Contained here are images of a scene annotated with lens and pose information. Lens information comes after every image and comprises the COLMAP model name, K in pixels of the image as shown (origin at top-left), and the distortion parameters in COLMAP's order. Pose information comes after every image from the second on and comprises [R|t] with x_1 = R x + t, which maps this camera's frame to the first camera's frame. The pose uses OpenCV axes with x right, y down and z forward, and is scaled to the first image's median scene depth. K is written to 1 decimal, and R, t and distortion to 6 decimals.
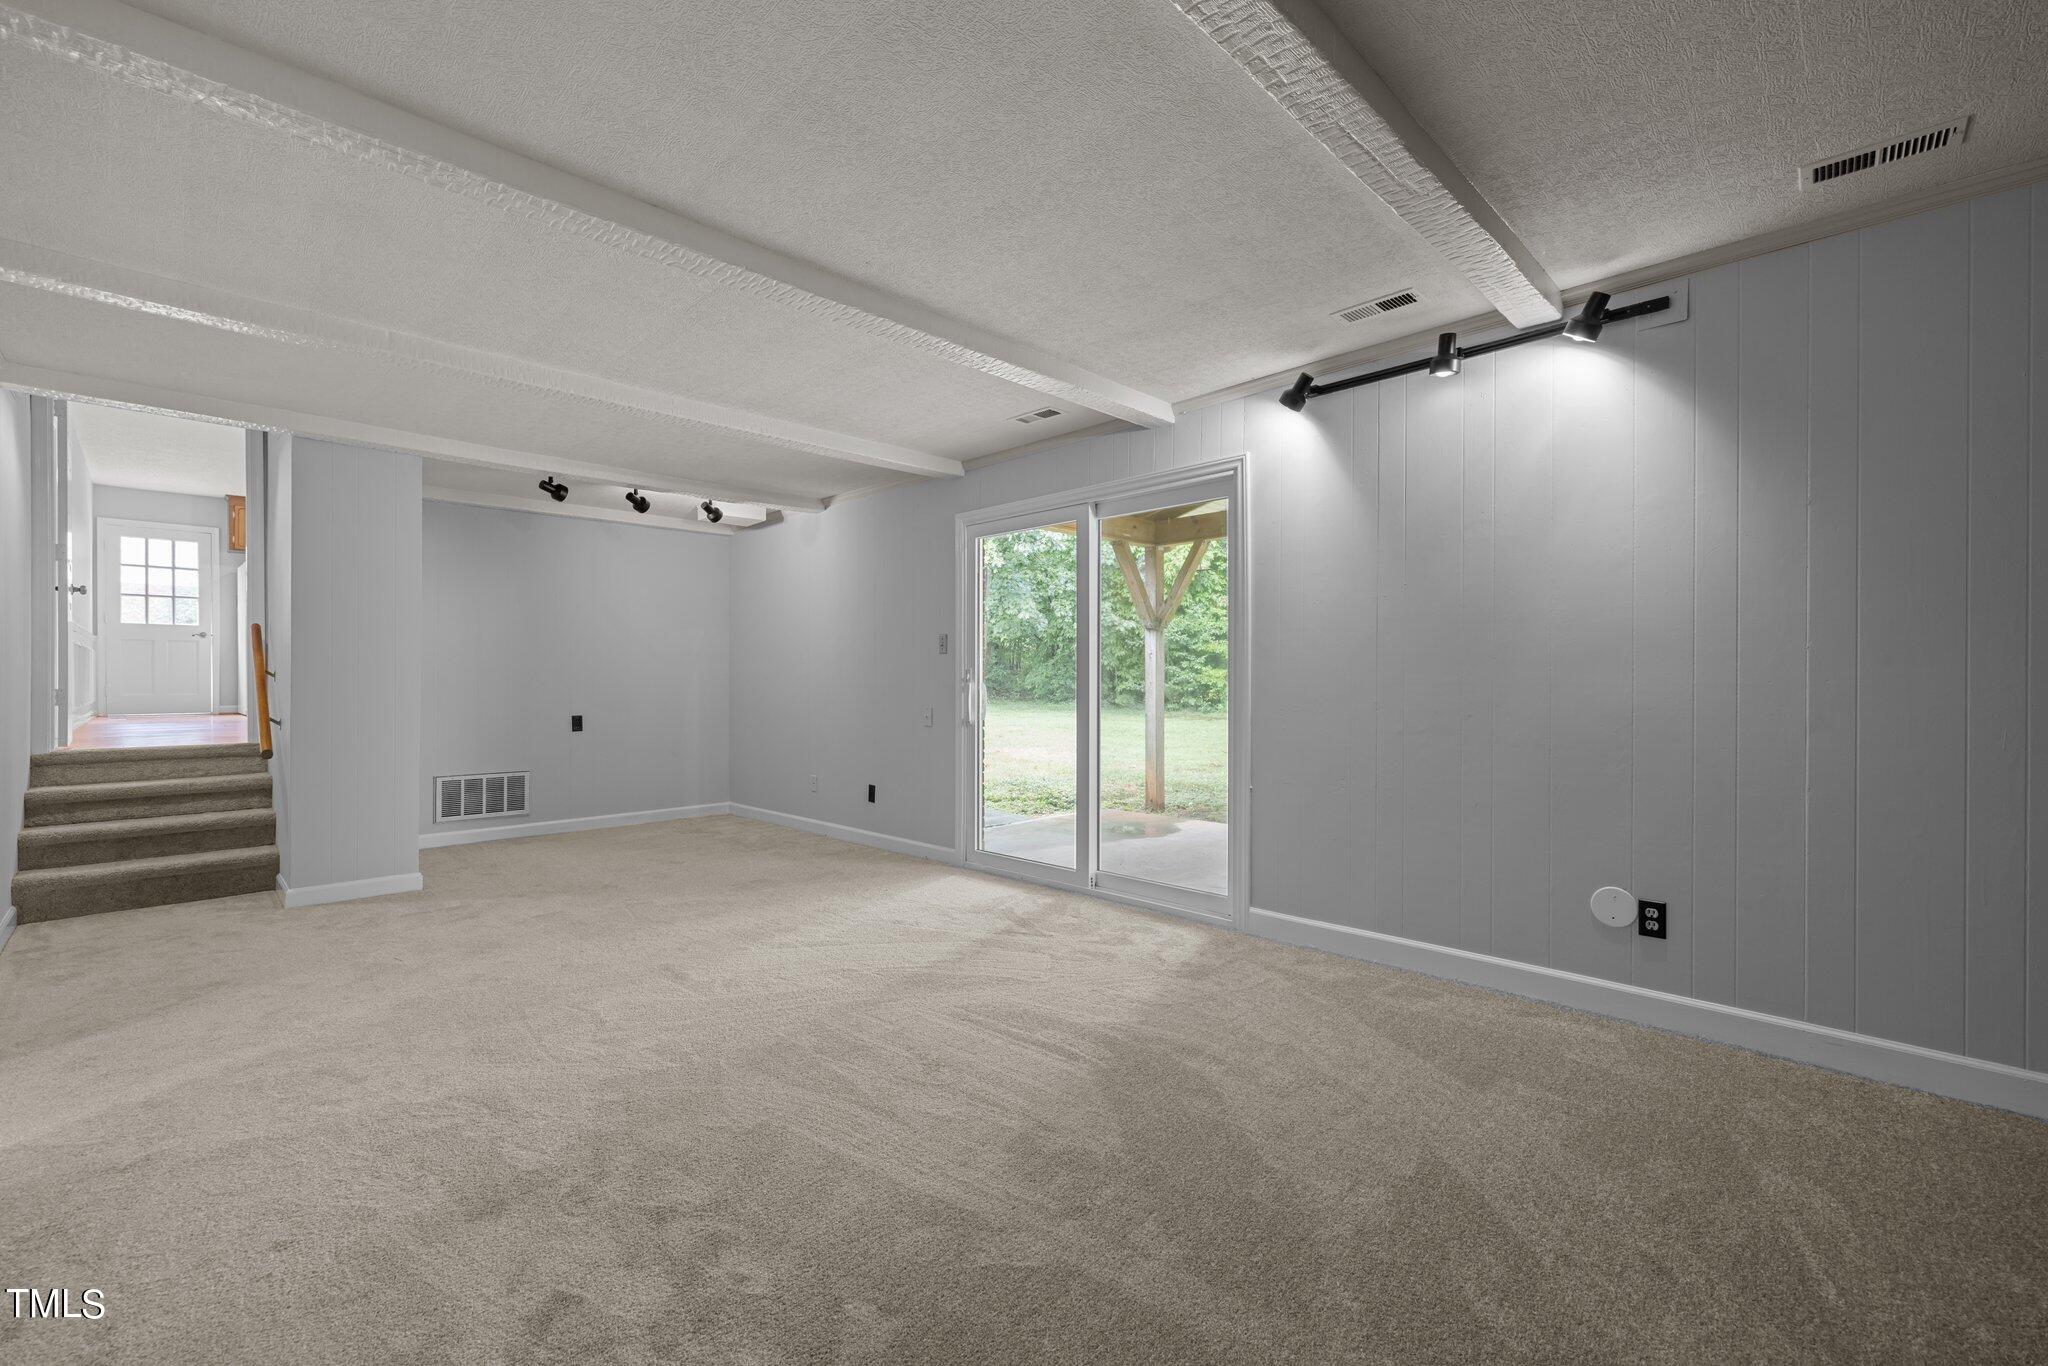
lens RADIAL K [[854.9, 0, 1023.4], [0, 854.9, 683.9], [0, 0, 1]] dist [-0.000575, 0.000473]
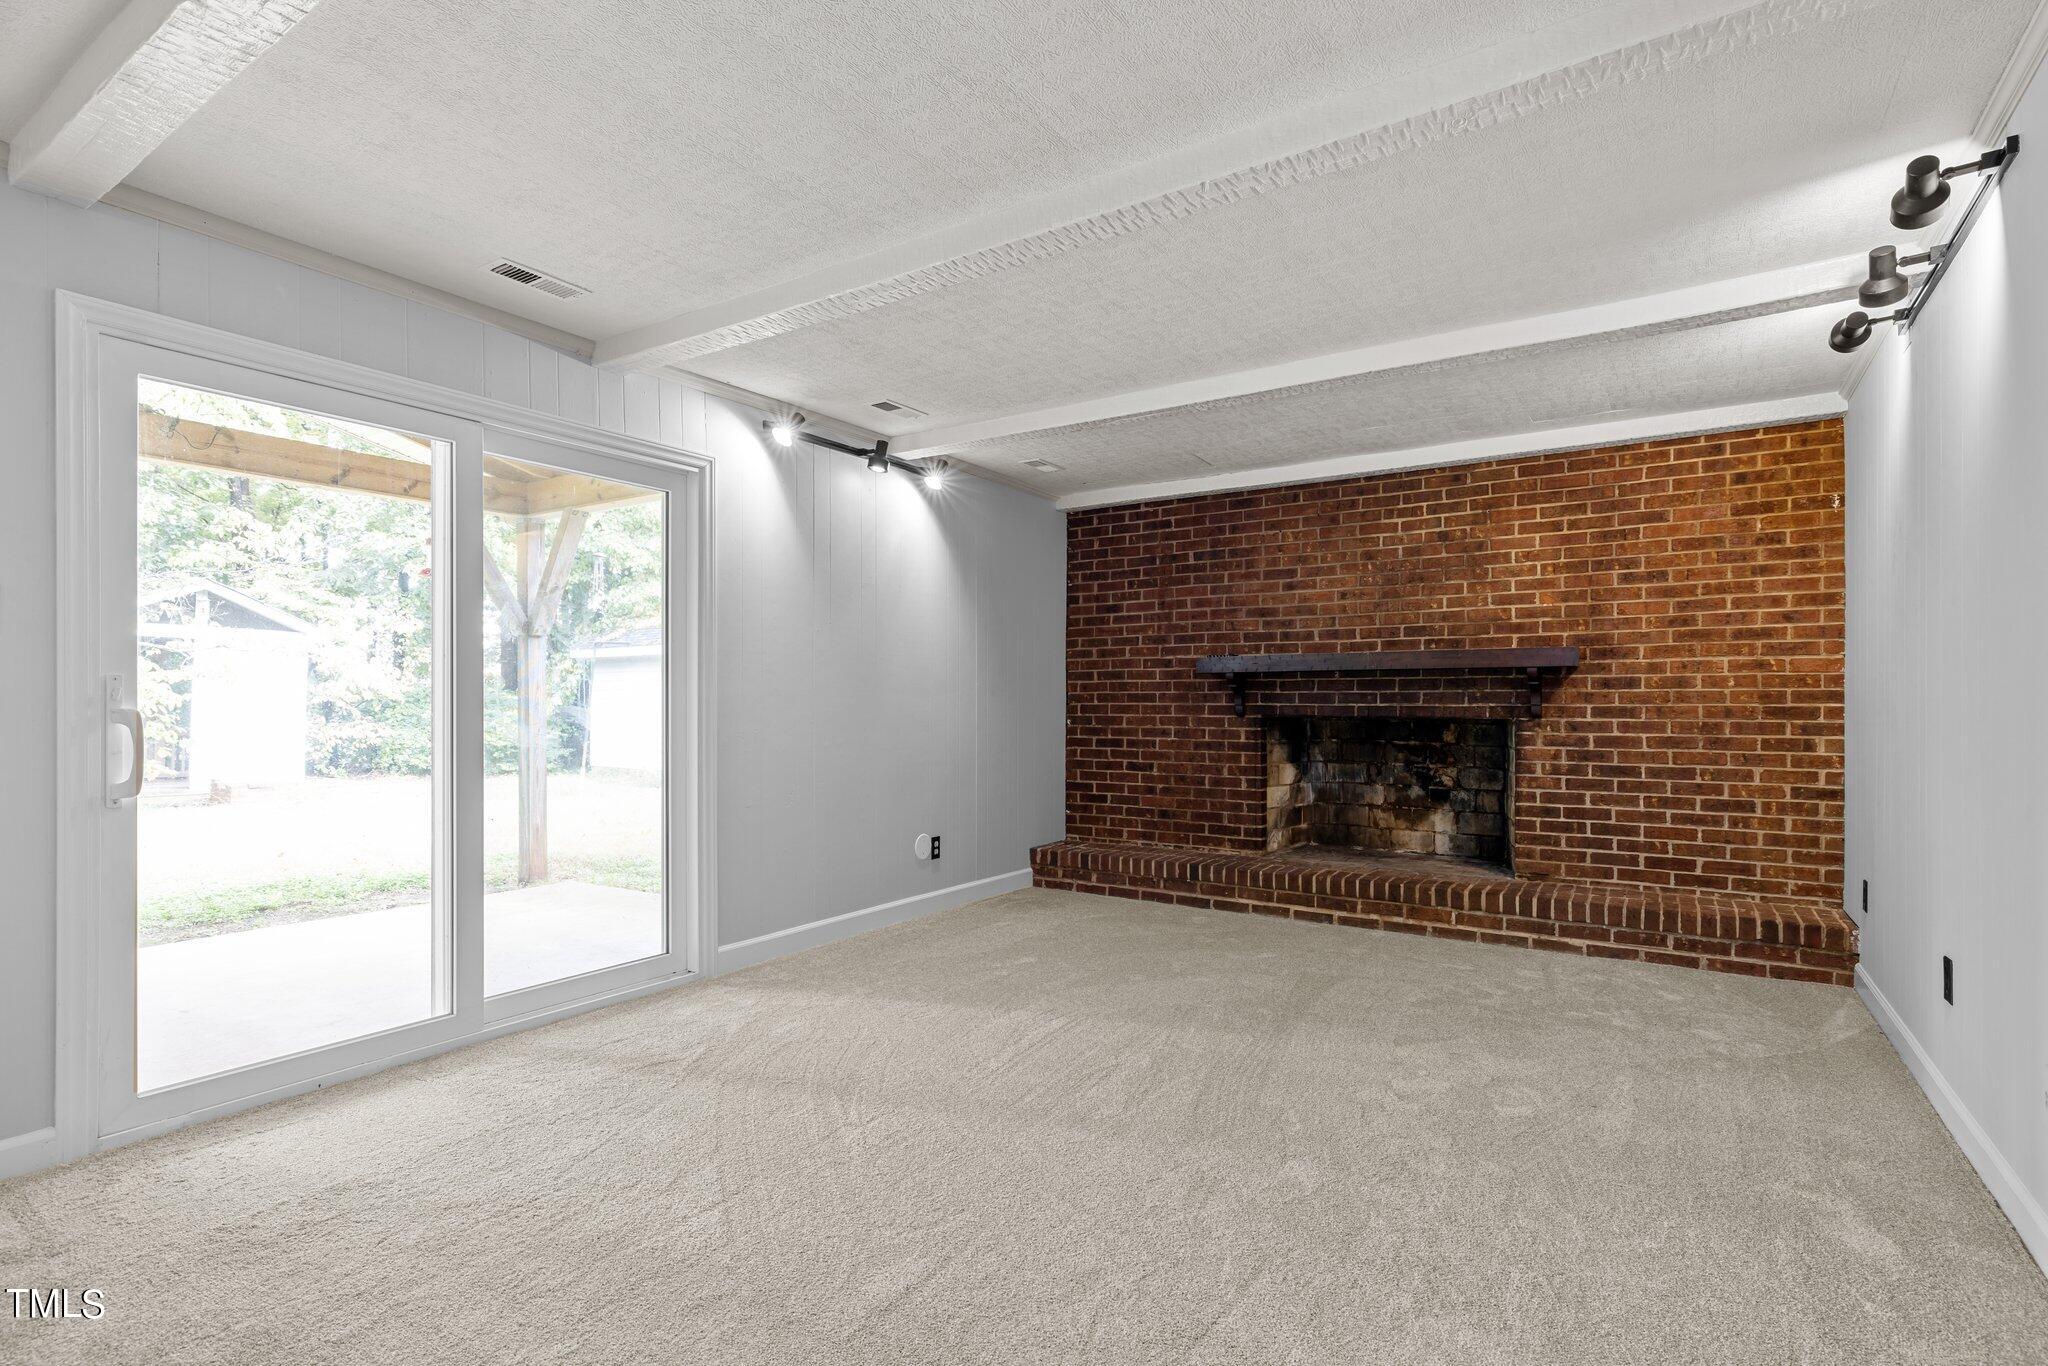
lens RADIAL K [[995.4, 0, 1026.3], [0, 995.4, 697.0], [0, 0, 1]] dist [-0.004628, 0.000399]
pose [[-0.210352, 0.009940, 0.977575, -0.994945], [0.007550, 0.999935, -0.008543, 0.001815], [-0.977597, 0.005584, -0.210413, 1.038946]]
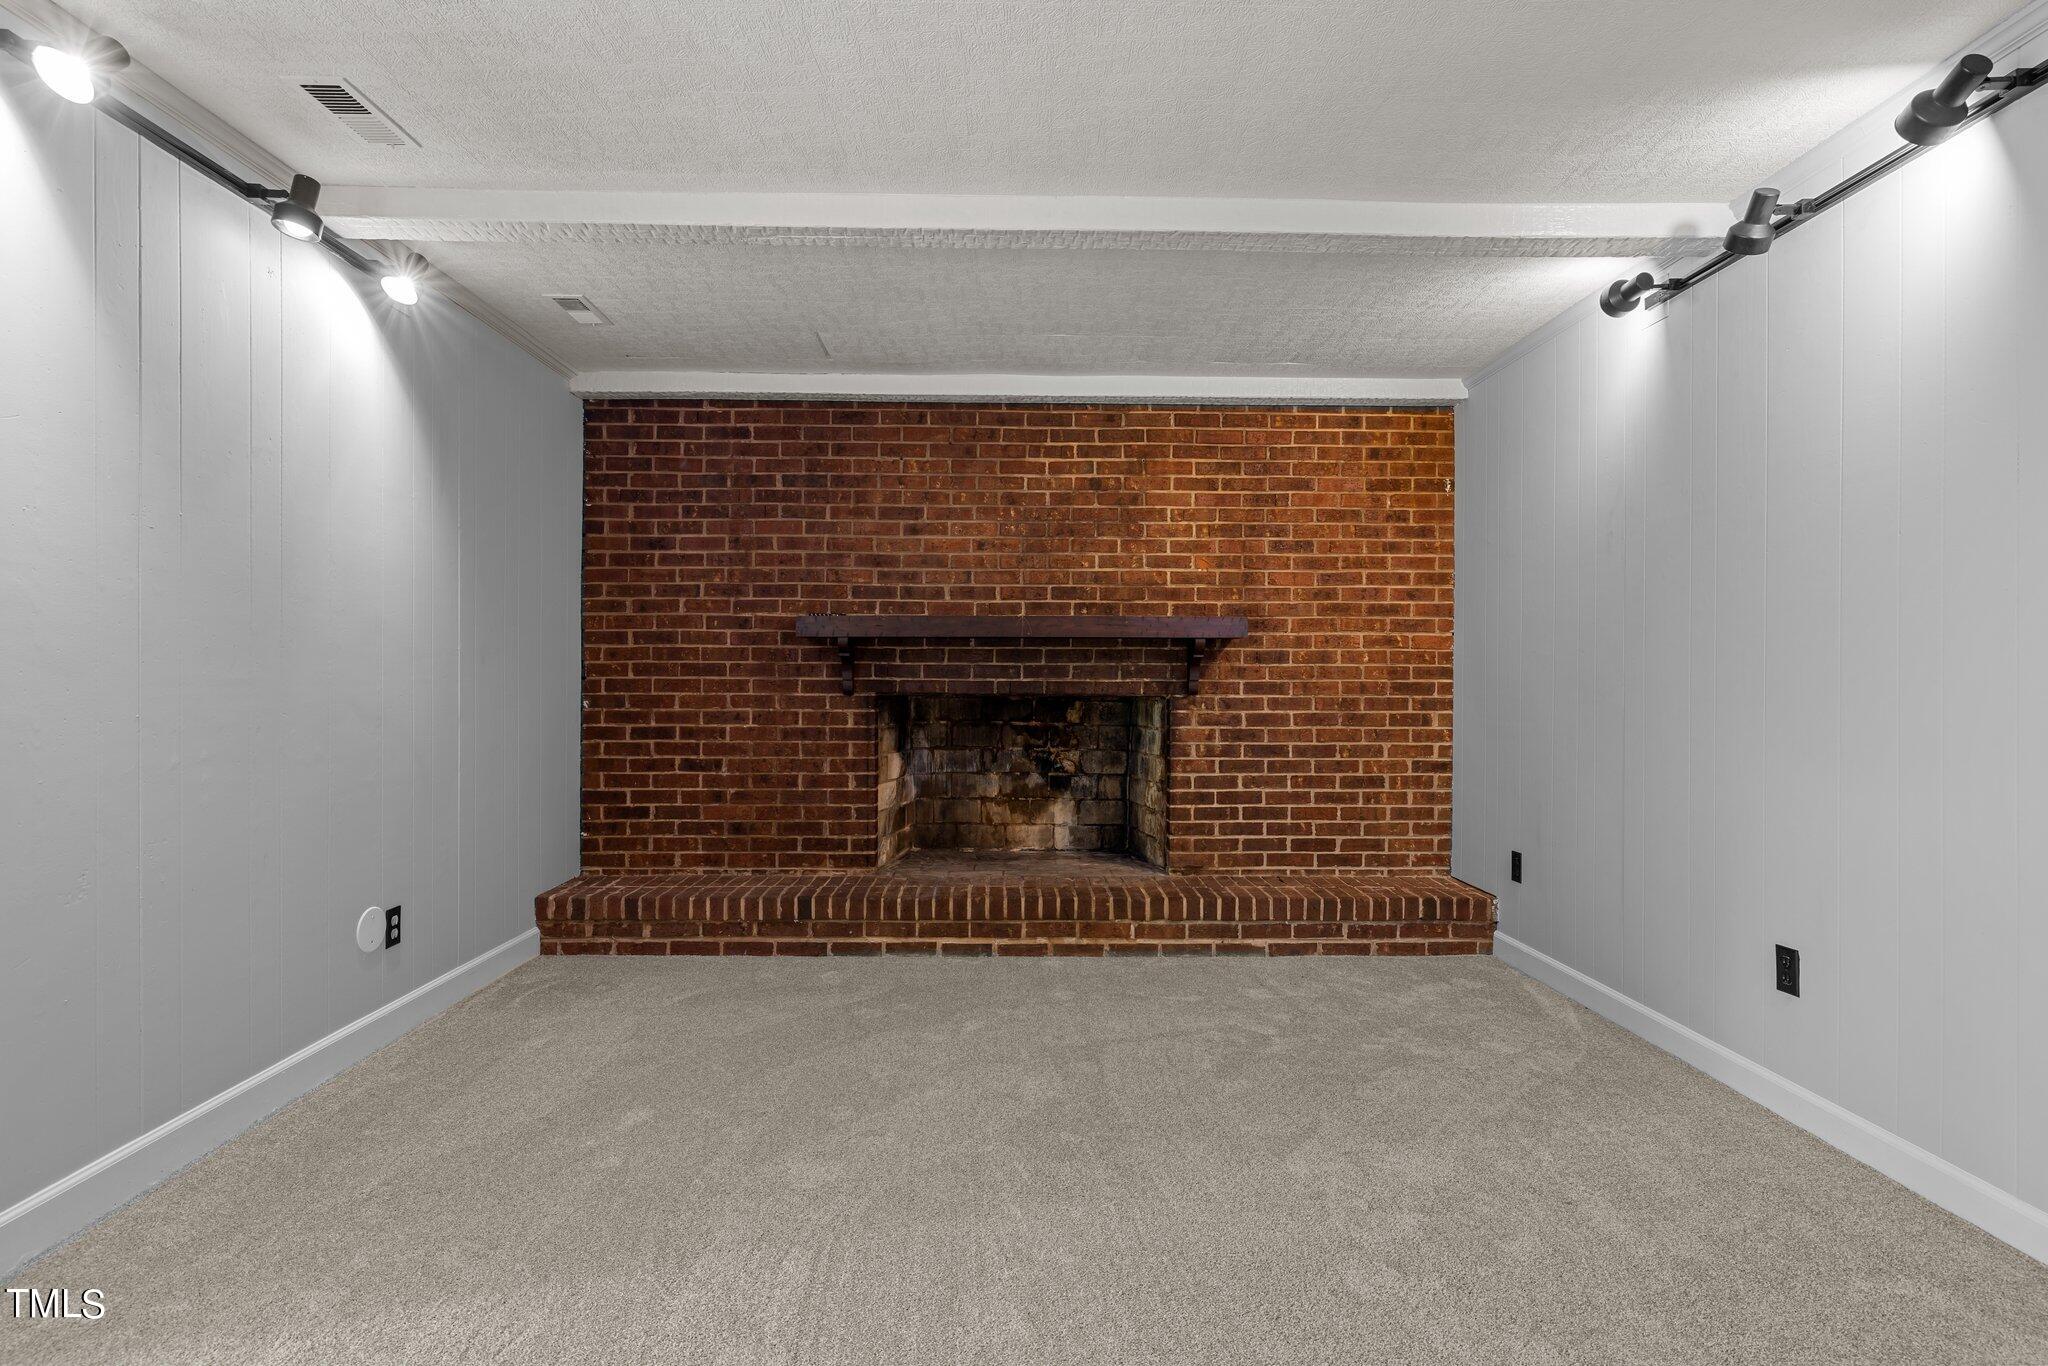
lens RADIAL K [[995.4, 0, 1027.5], [0, 995.4, 674.9], [0, 0, 1]] dist [-0.004628, 0.000399]
pose [[-0.725660, 0.002138, 0.688050, -0.456792], [0.004706, 0.999987, 0.001856, -0.004226], [-0.688037, 0.004585, -0.725661, 1.110584]]
